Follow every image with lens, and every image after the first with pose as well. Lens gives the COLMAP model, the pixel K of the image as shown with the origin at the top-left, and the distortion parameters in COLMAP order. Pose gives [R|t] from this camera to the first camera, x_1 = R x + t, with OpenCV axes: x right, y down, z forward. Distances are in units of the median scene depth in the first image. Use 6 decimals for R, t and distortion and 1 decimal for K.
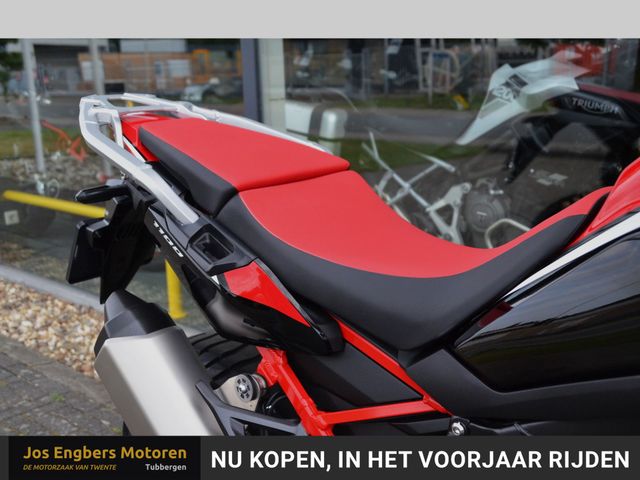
lens RADIAL K [[710.7, 0, 320.0], [0, 710.7, 240.0], [0, 0, 1]] dist [0.006229, 0.032797]
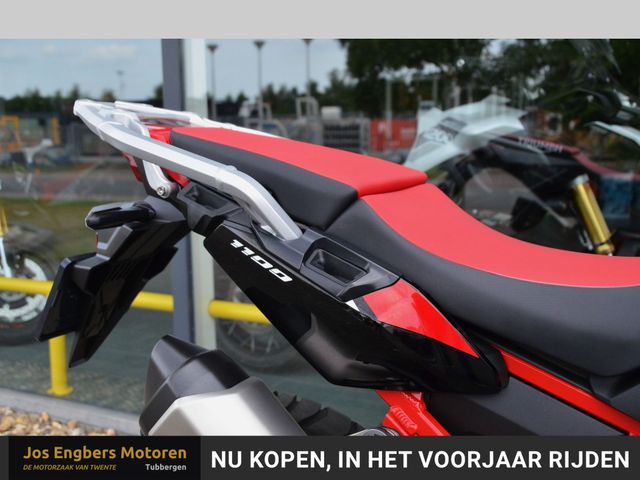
lens RADIAL K [[710.7, 0, 320.0], [0, 710.7, 240.0], [0, 0, 1]] dist [0.006229, 0.032797]
pose [[0.967882, -0.019584, 0.250642, -0.347068], [0.043934, 0.994796, -0.091928, 0.050470], [-0.247537, 0.099988, 0.963705, 0.233361]]
